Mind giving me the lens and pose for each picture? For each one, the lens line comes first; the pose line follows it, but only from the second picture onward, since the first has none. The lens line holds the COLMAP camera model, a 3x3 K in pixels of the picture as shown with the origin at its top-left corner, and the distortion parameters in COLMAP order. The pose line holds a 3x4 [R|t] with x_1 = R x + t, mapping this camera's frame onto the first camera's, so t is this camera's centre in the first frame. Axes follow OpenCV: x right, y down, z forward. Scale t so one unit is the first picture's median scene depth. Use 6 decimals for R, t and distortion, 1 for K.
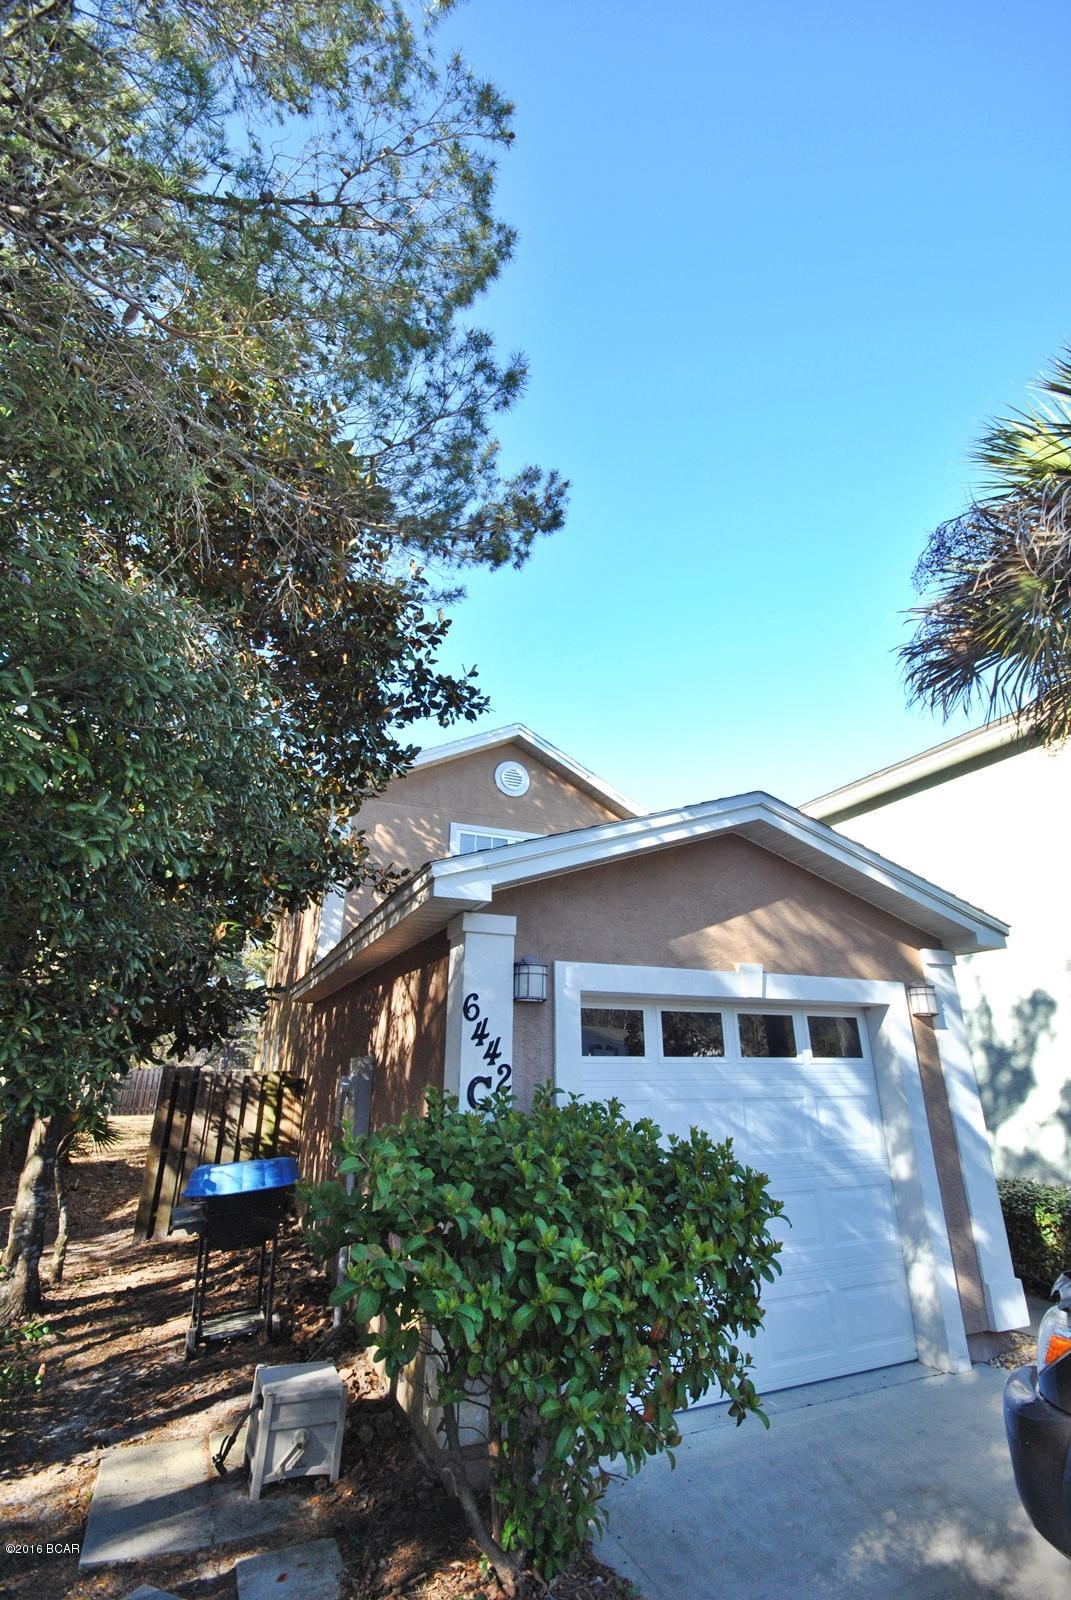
lens RADIAL K [[710.6, 0, 568.8], [0, 710.6, 803.2], [0, 0, 1]] dist [0.027555, -0.017792]
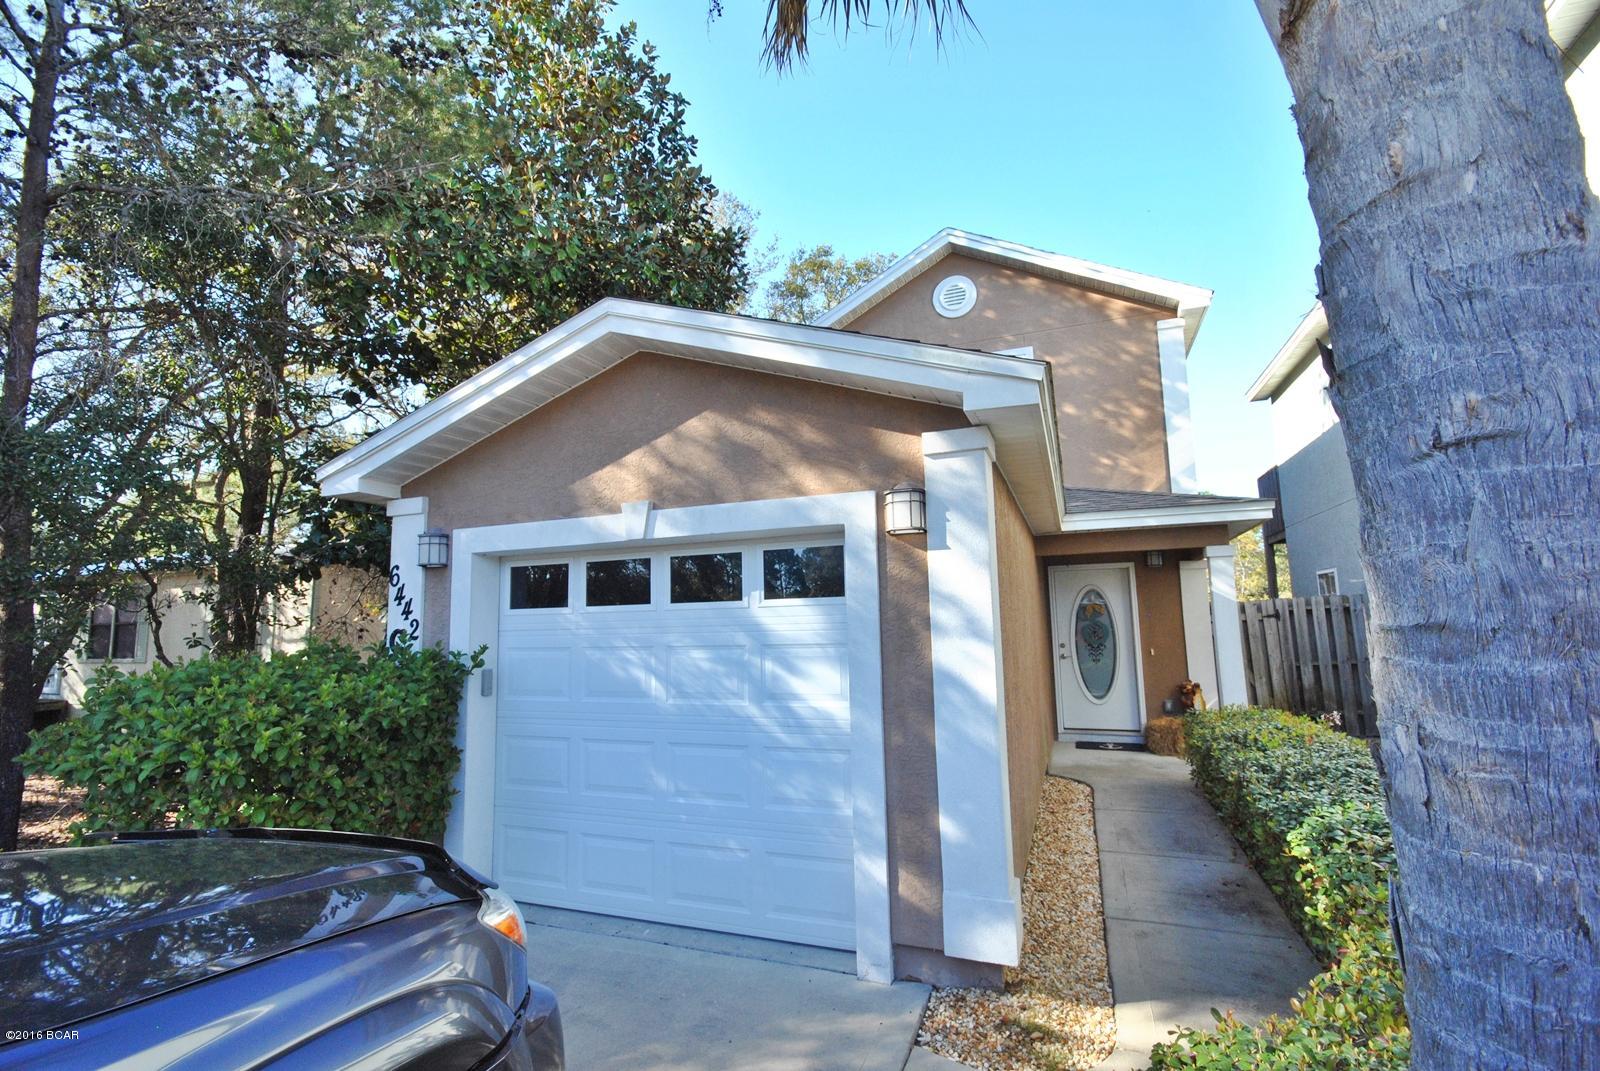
lens RADIAL K [[710.6, 0, 800.0], [0, 710.6, 535.5], [0, 0, 1]] dist [0.027555, -0.017792]
pose [[0.700659, -0.100525, -0.706379, 0.986192], [0.272655, 0.952610, 0.134881, 0.197493], [0.659345, -0.287103, 0.694864, 0.506167]]
